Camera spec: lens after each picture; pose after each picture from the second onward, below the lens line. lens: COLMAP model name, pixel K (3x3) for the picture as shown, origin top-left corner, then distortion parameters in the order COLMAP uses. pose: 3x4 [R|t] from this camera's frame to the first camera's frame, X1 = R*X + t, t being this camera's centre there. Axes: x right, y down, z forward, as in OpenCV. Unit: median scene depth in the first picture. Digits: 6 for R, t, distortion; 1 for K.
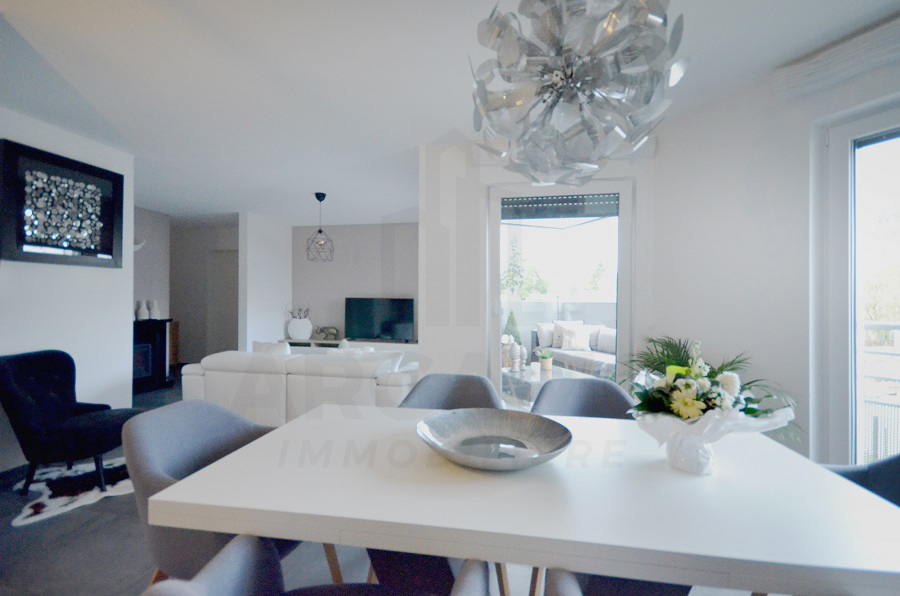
lens RADIAL K [[402.6, 0, 448.3], [0, 402.6, 301.0], [0, 0, 1]] dist [0.002126, -0.000104]
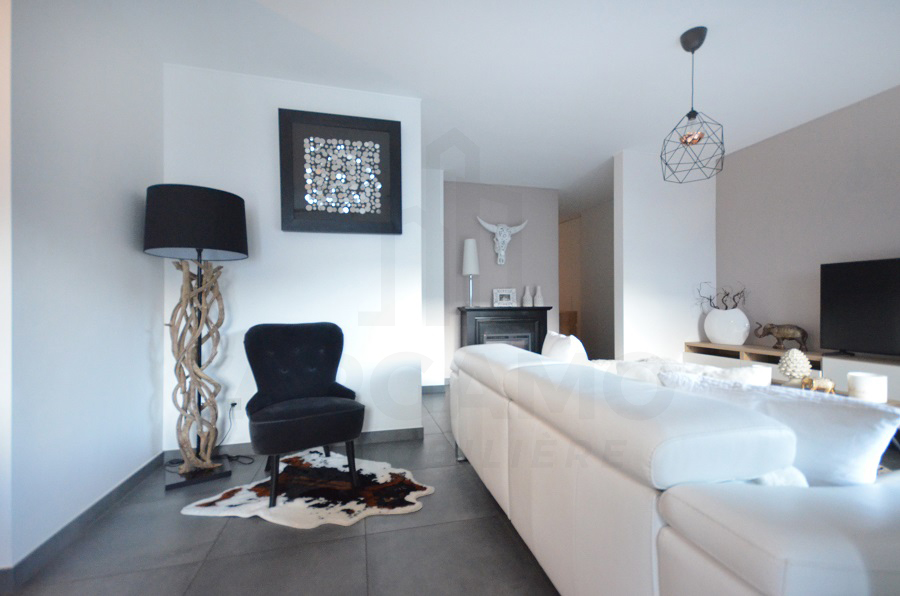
lens RADIAL K [[403.4, 0, 437.8], [0, 403.4, 300.5], [0, 0, 1]] dist [0.025145, -0.000131]
pose [[0.425962, -0.015471, -0.904609, -0.014262], [0.005820, 0.999880, -0.014359, 0.075647], [0.904722, 0.000852, 0.426001, 0.740664]]
